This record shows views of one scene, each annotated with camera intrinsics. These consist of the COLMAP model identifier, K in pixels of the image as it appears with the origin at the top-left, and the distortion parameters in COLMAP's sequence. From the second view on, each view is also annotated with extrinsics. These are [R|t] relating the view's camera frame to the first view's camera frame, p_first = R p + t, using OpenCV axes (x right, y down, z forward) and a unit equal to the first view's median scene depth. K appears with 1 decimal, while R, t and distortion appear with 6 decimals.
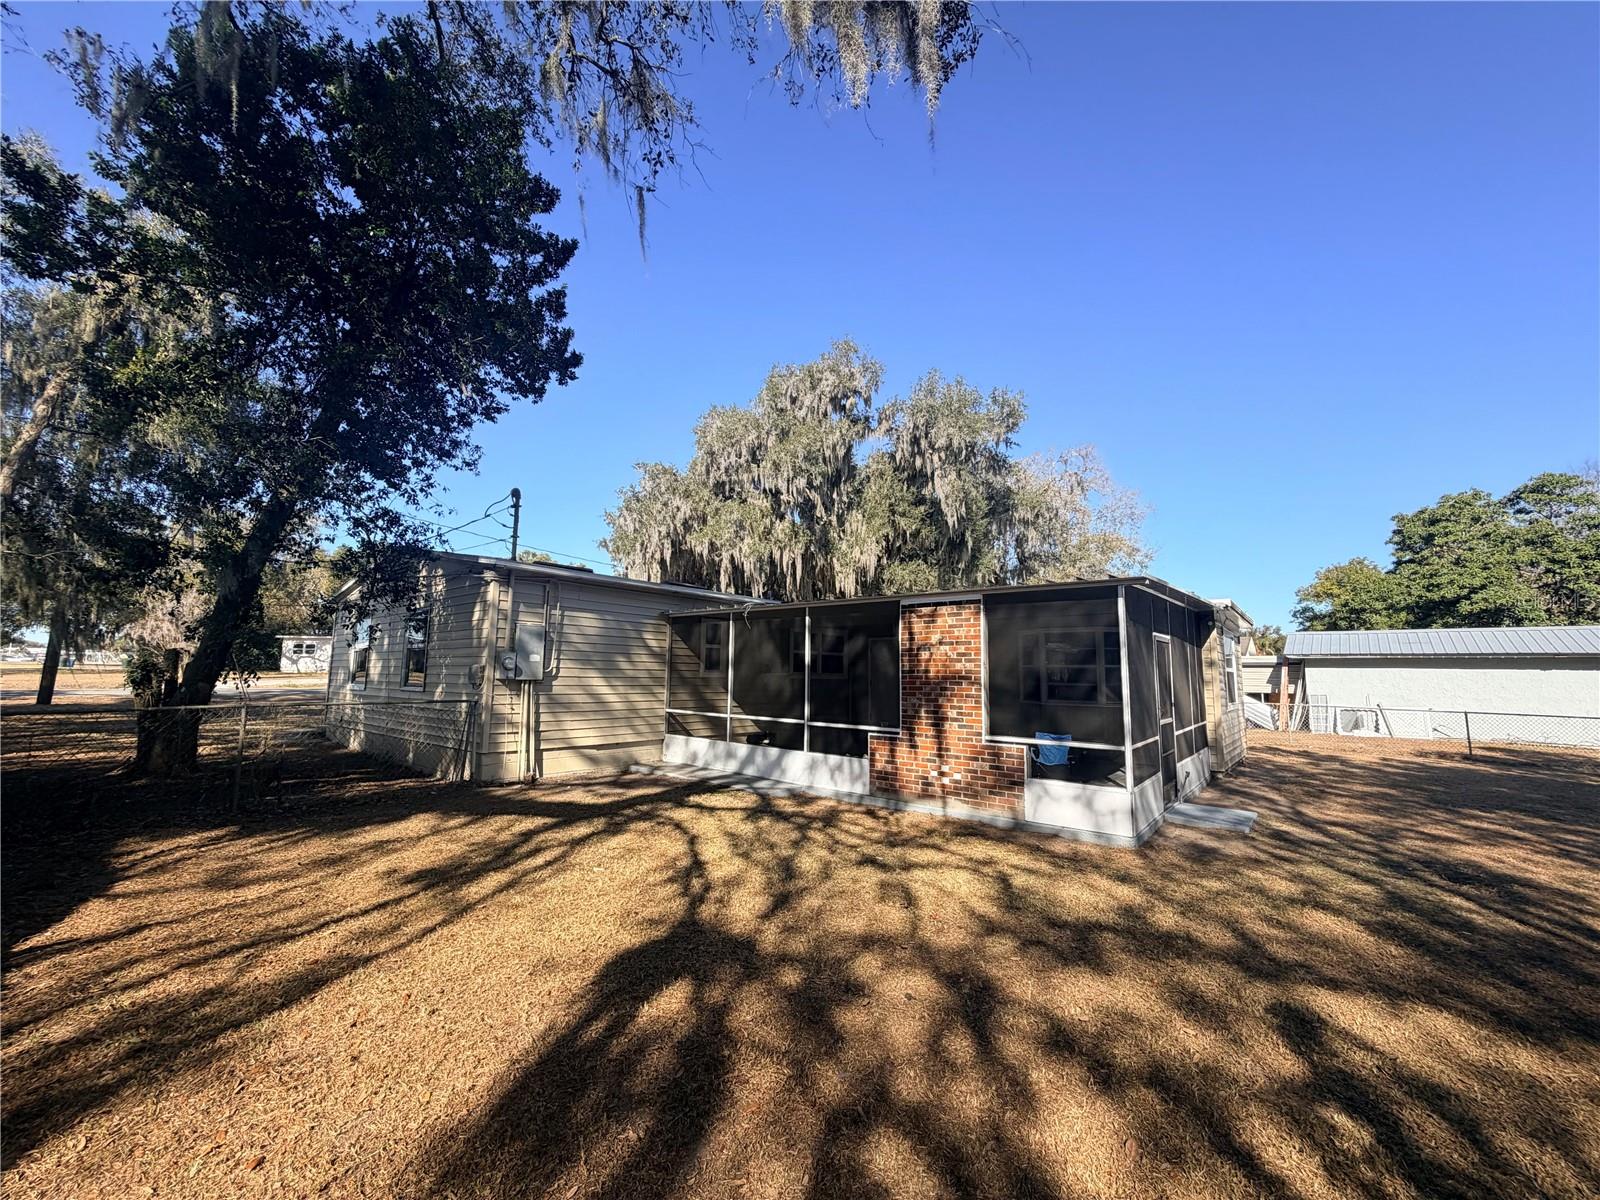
lens RADIAL K [[646.5, 0, 797.1], [0, 646.5, 595.6], [0, 0, 1]] dist [0.000282, 0.000033]
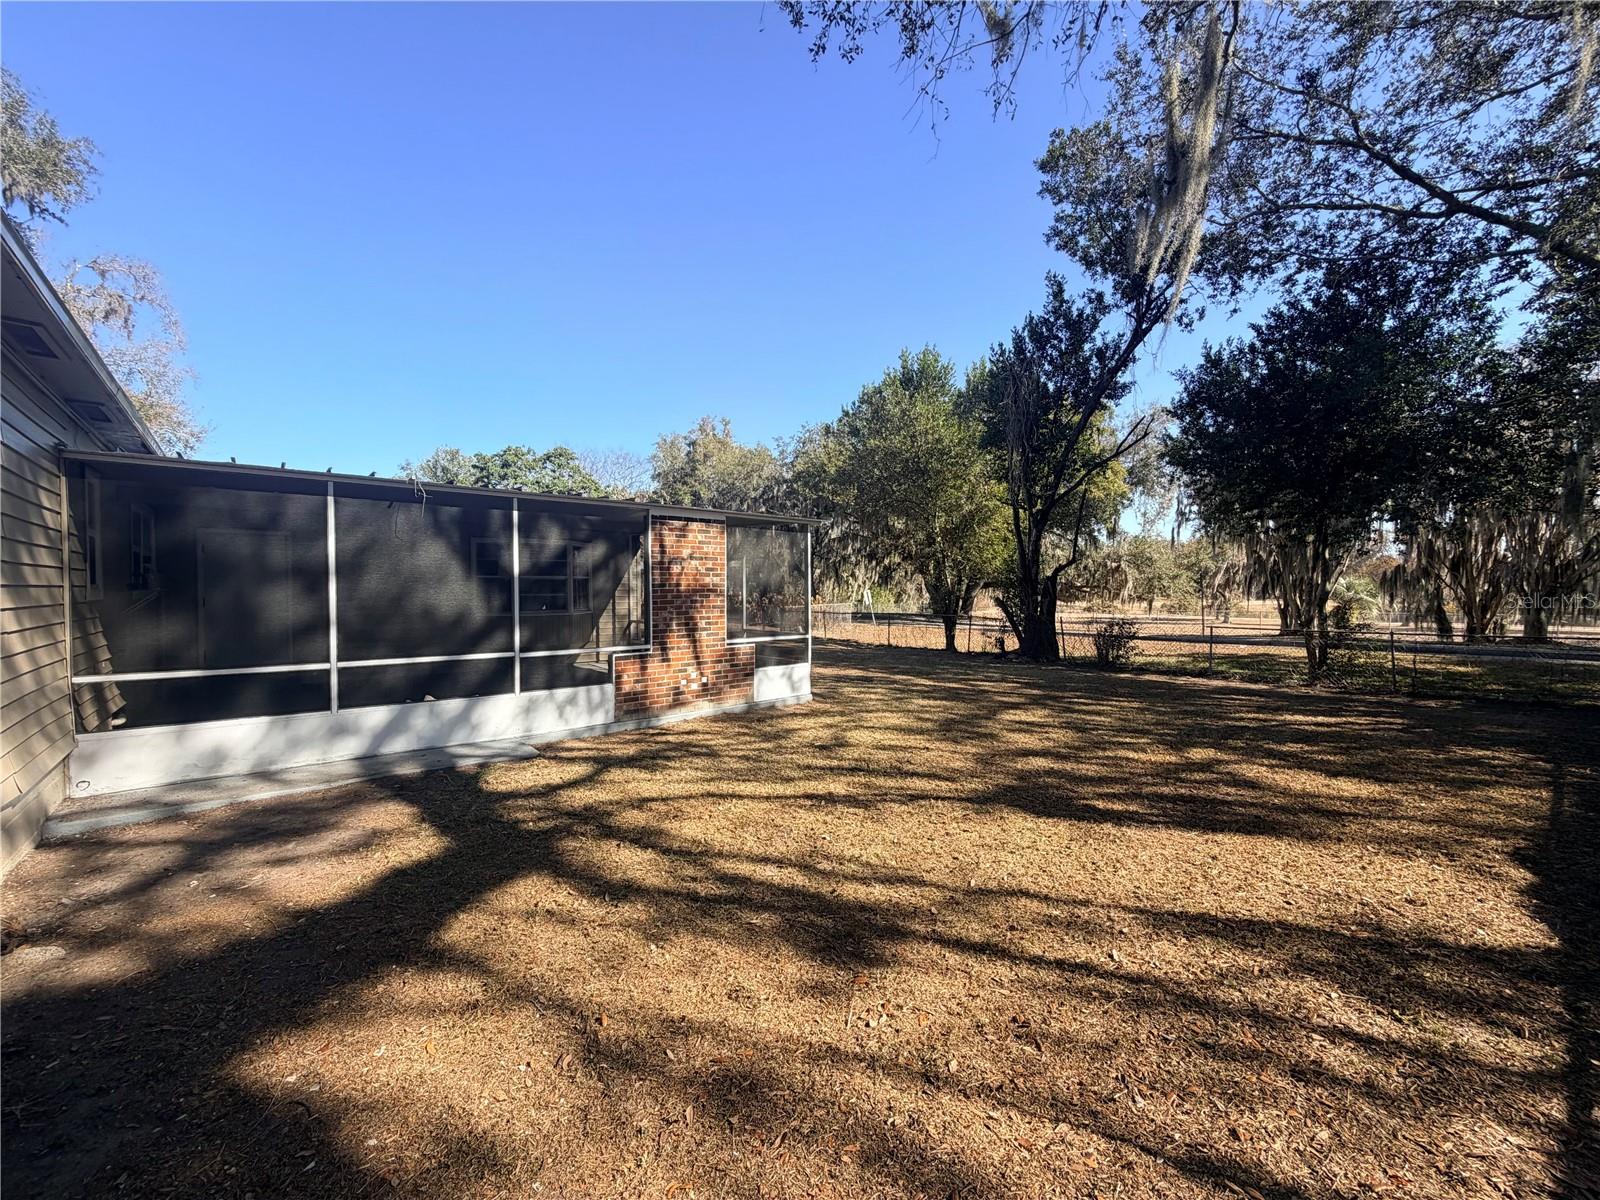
lens RADIAL K [[646.5, 0, 796.3], [0, 646.5, 603.2], [0, 0, 1]] dist [0.000282, 0.000033]
pose [[0.140417, -0.038621, 0.989339, -0.768992], [-0.118183, 0.991441, 0.055477, 0.067557], [-0.983014, -0.124713, 0.134651, 0.676644]]
